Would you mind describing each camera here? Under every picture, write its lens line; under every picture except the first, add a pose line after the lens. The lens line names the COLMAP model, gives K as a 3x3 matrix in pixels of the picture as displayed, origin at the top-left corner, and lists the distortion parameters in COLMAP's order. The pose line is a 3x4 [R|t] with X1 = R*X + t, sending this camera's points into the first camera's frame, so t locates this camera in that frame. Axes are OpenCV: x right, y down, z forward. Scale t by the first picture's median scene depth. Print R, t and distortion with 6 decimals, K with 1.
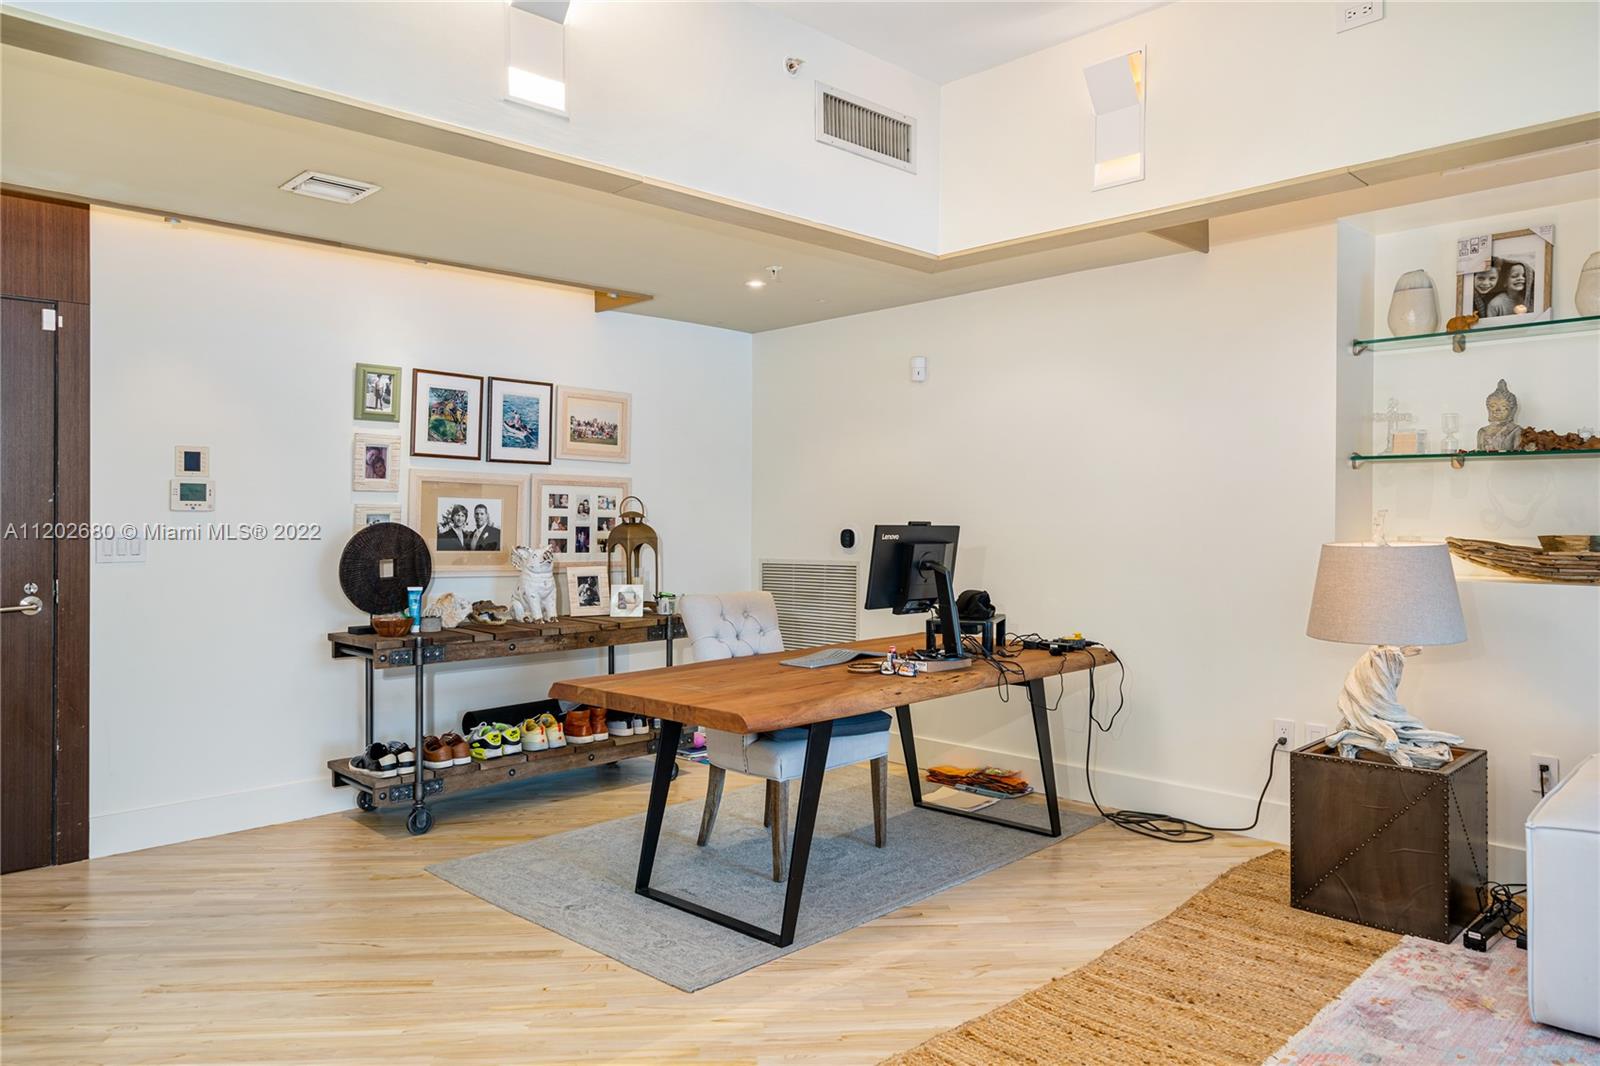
lens RADIAL K [[1082.6, 0, 799.8], [0, 1082.6, 518.4], [0, 0, 1]] dist [-0.001364, -0.000579]
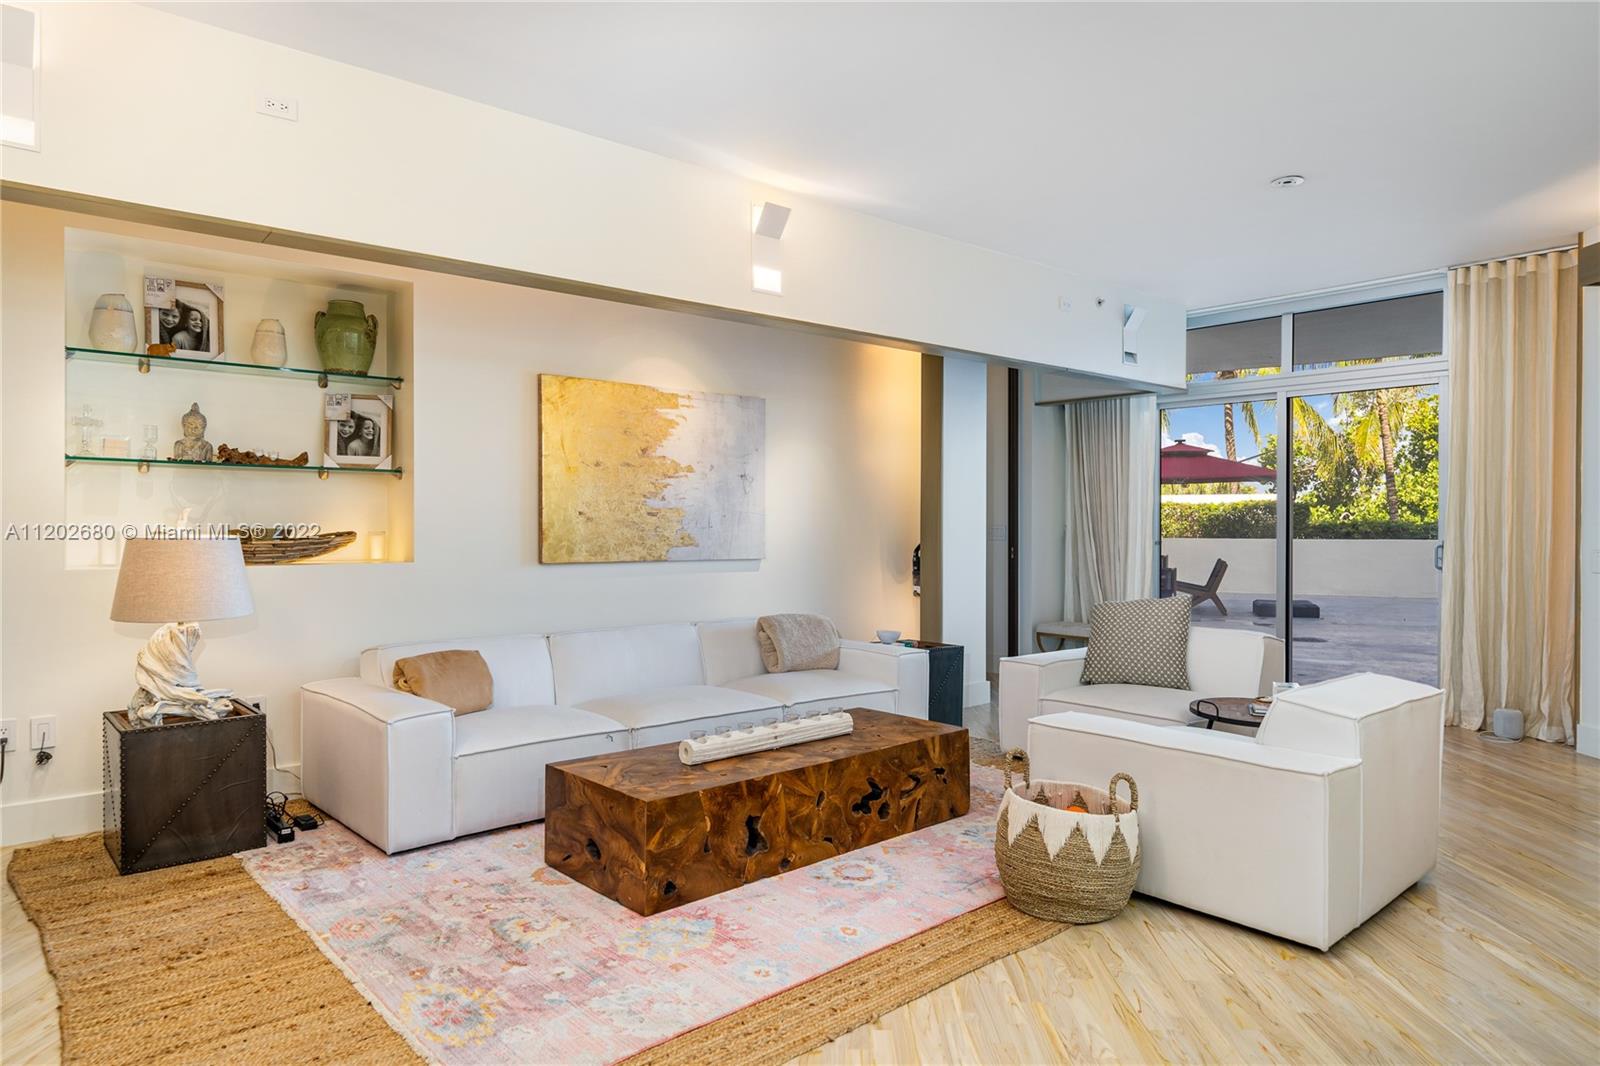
lens RADIAL K [[1007.1, 0, 800.0], [0, 1007.1, 533.0], [0, 0, 1]] dist [0.001417, 0.000464]
pose [[0.067087, -0.007631, 0.997718, -0.497874], [0.000400, 0.999971, 0.007621, 0.012306], [-0.997747, -0.000112, 0.067088, 0.264866]]
